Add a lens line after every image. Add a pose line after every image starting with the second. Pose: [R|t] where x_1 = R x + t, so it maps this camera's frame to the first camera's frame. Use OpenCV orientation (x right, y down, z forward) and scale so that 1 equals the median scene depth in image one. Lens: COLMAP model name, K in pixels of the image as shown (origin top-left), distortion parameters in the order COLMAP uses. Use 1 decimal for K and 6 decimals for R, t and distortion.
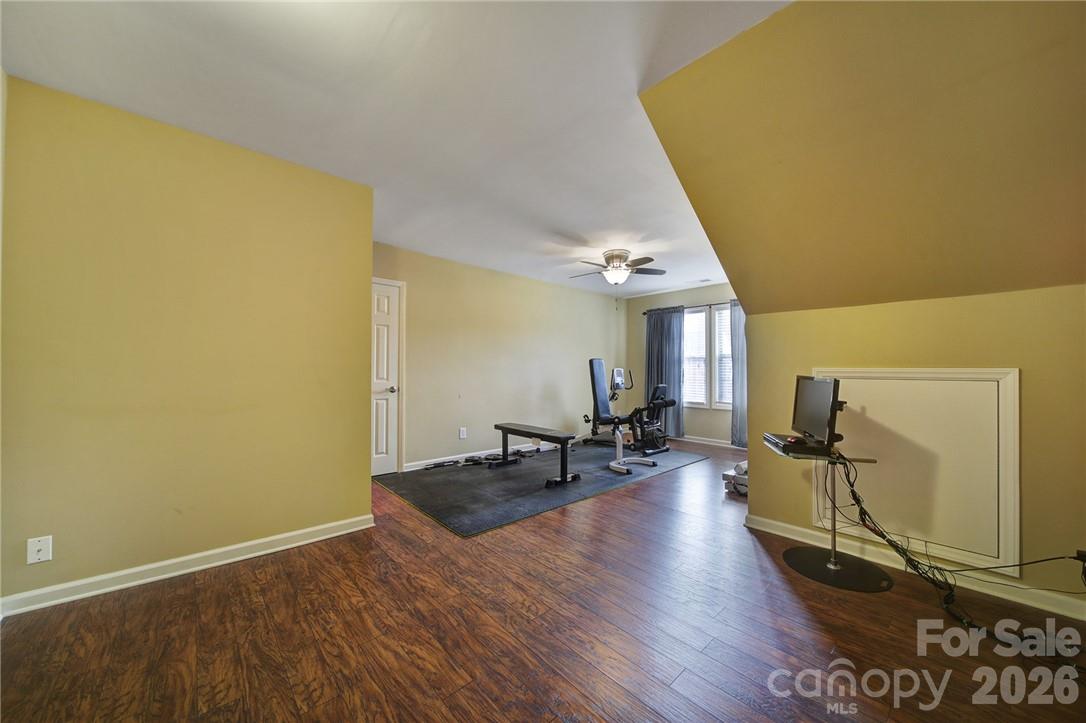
lens RADIAL K [[380.0, 0, 543.1], [0, 380.0, 366.6], [0, 0, 1]] dist [-0.002118, -0.000712]
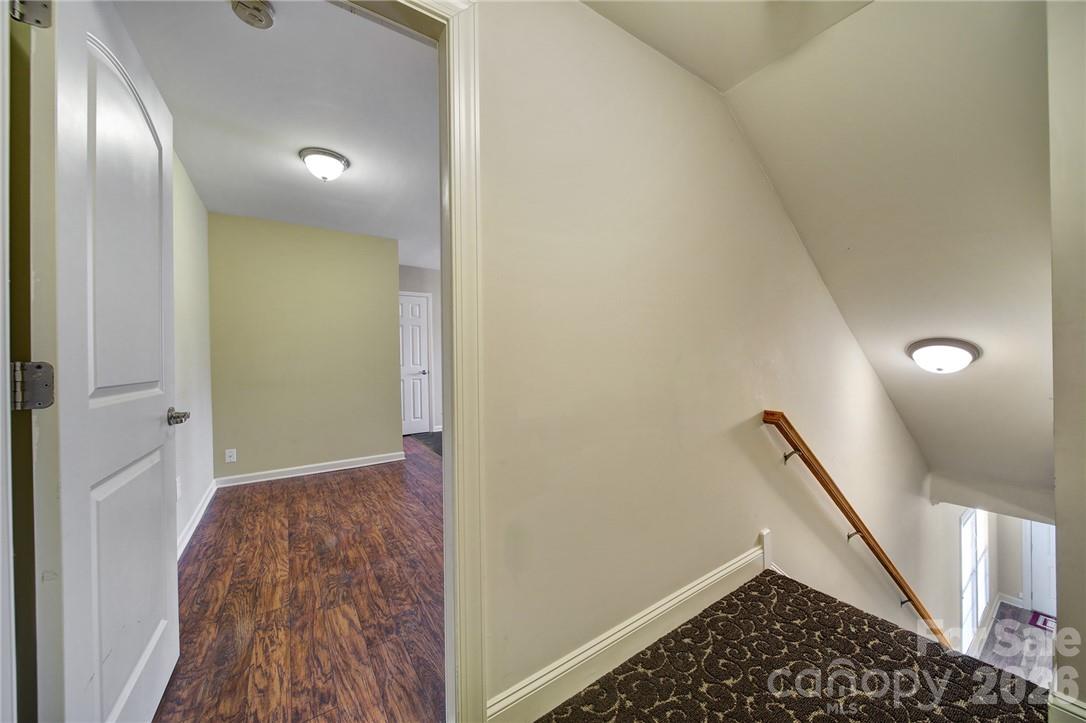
lens RADIAL K [[380.0, 0, 544.5], [0, 380.0, 358.0], [0, 0, 1]] dist [-0.002118, -0.000712]
pose [[0.988663, -0.020147, -0.148796, 0.524729], [0.022235, 0.999676, 0.012384, 0.003775], [0.148498, -0.015552, 0.988790, -0.645106]]
